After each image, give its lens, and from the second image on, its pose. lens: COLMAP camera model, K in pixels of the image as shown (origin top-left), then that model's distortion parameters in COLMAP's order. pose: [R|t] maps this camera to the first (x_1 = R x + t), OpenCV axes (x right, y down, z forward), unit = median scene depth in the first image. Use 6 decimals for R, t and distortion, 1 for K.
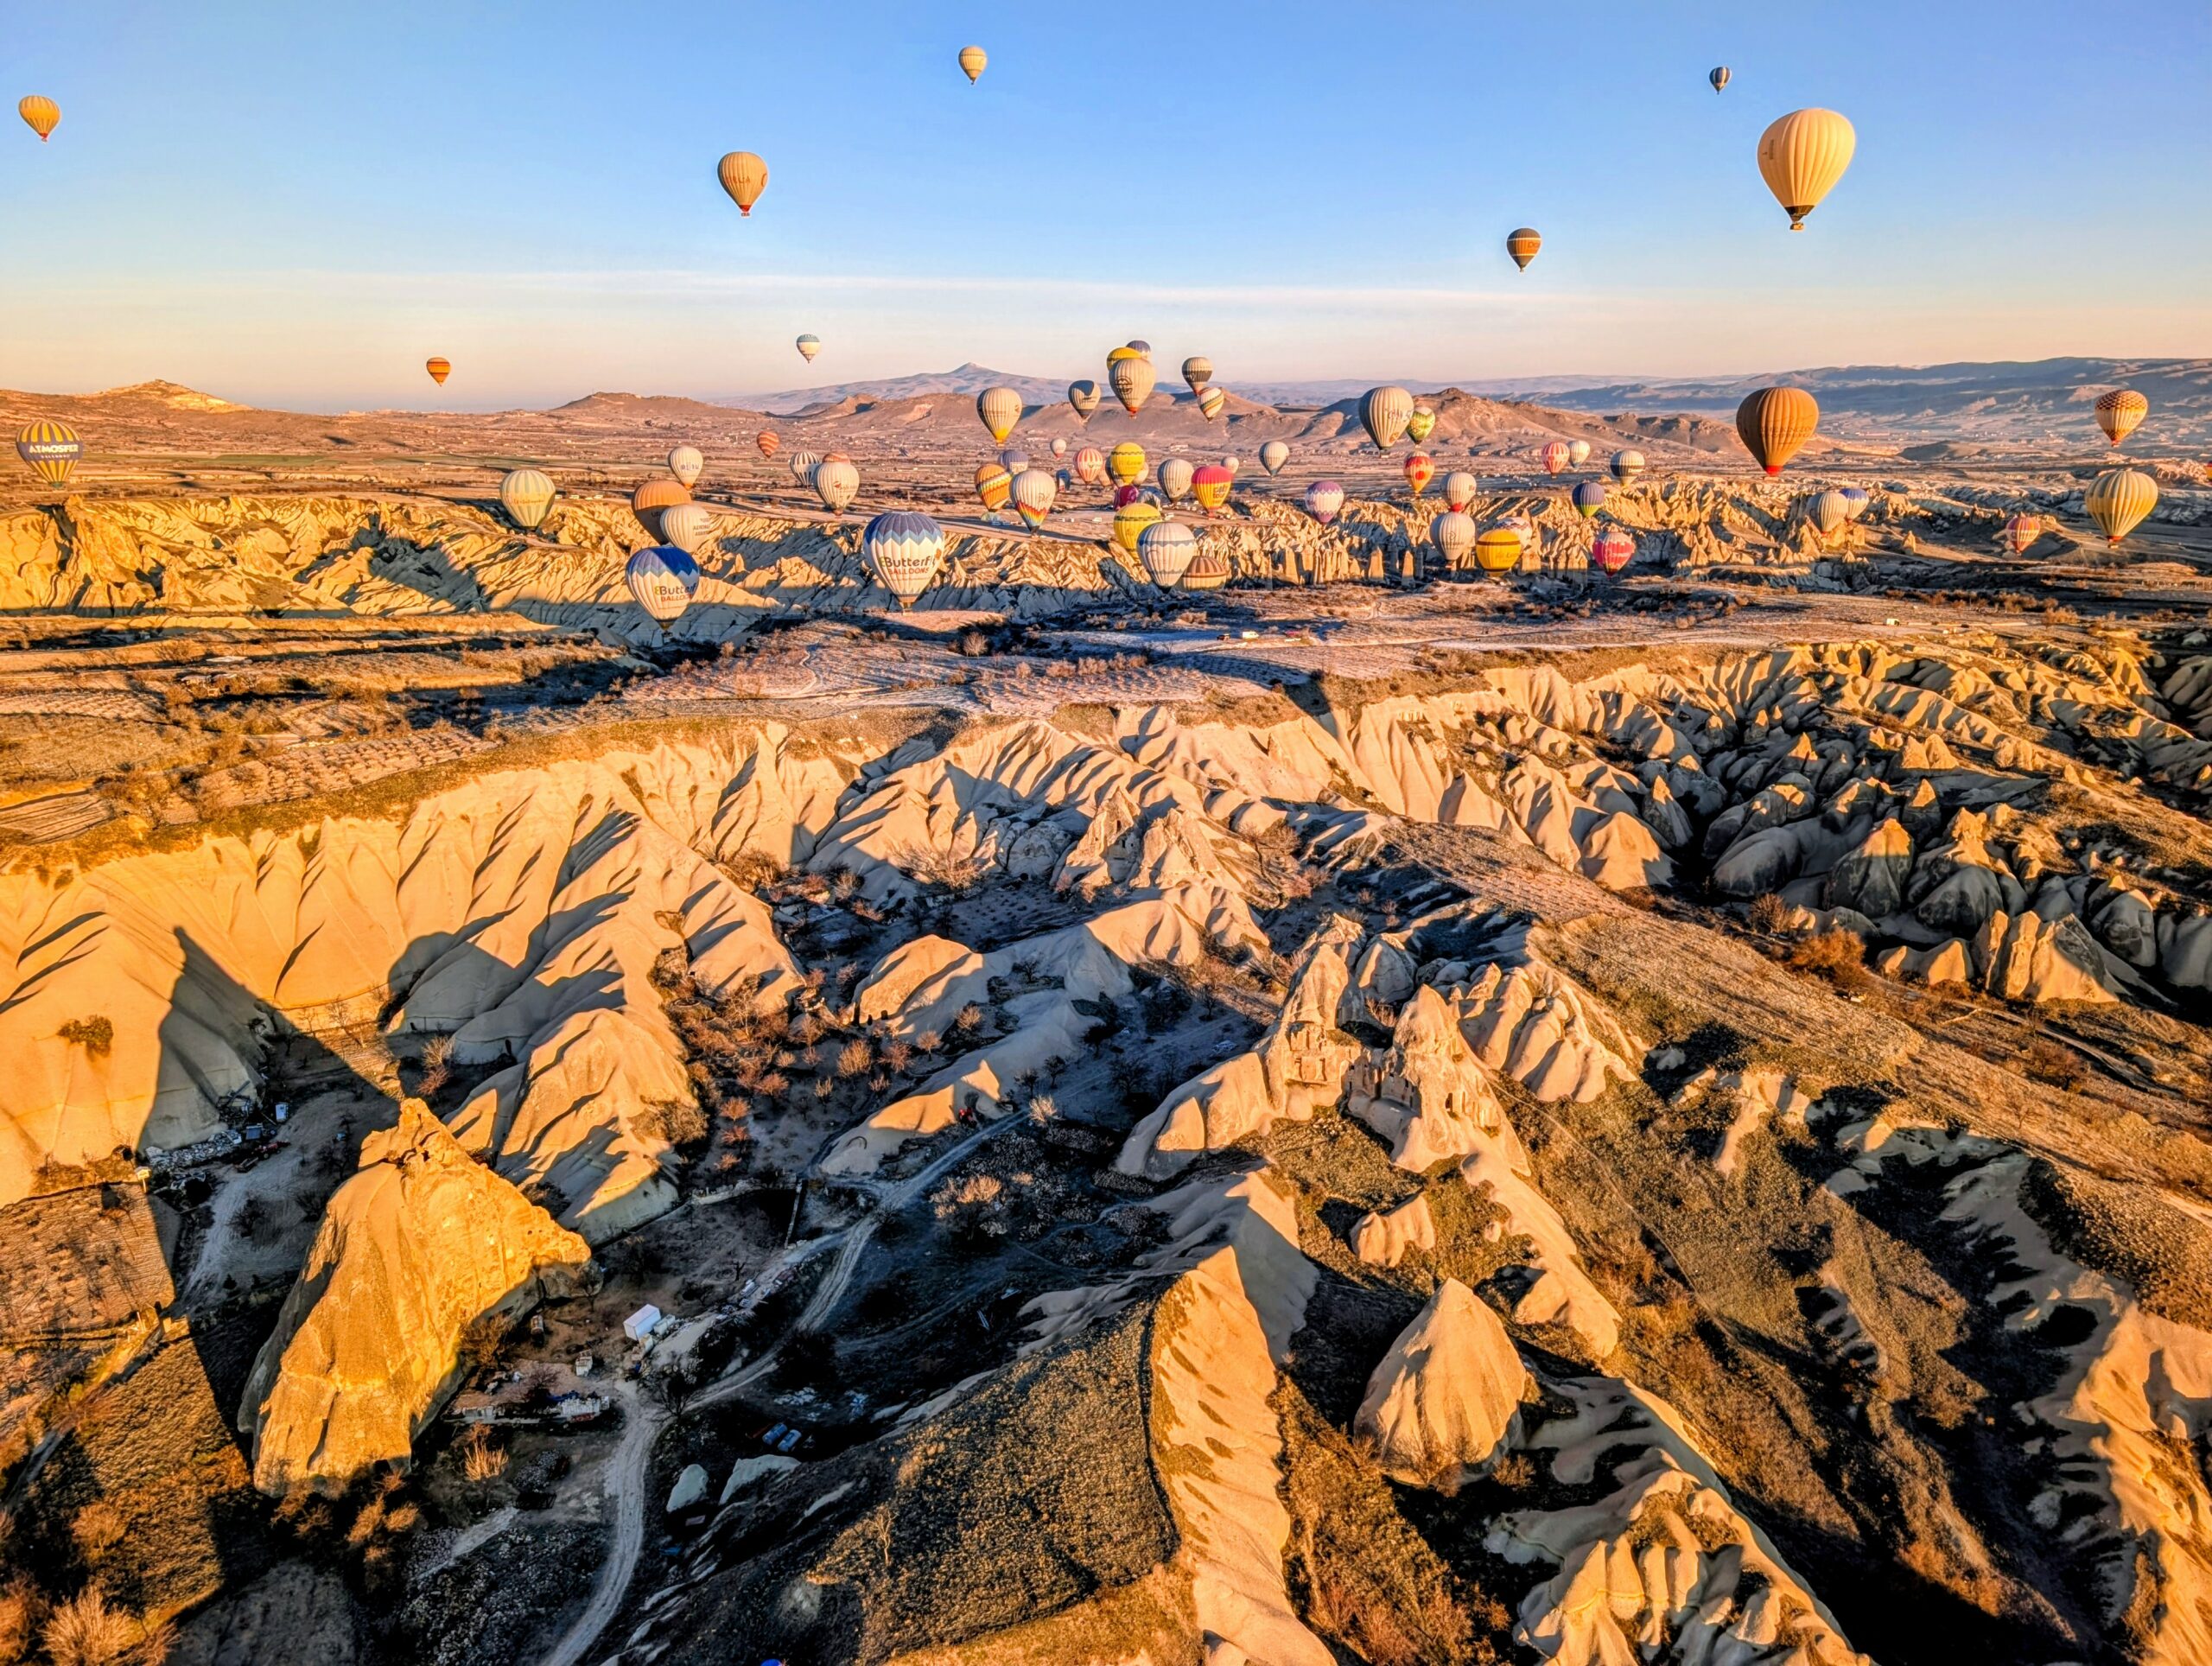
lens RADIAL K [[1969.6, 0, 1106.0], [0, 1969.6, 833.0], [0, 0, 1]] dist [0.032306, -0.006753]
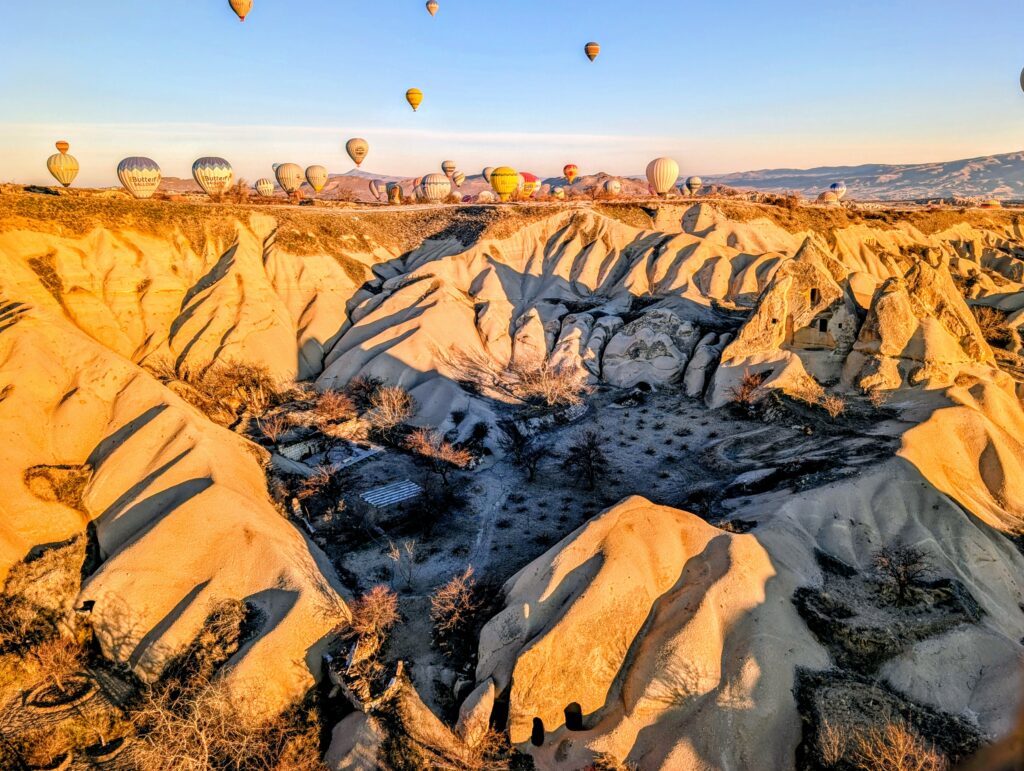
lens RADIAL K [[911.8, 0, 512.0], [0, 911.8, 385.5], [0, 0, 1]] dist [0.032306, -0.006753]
pose [[0.994188, -0.036261, 0.101365, -0.114267], [0.038236, 0.999114, -0.017604, 0.024674], [-0.100637, 0.021377, 0.994694, 0.668050]]
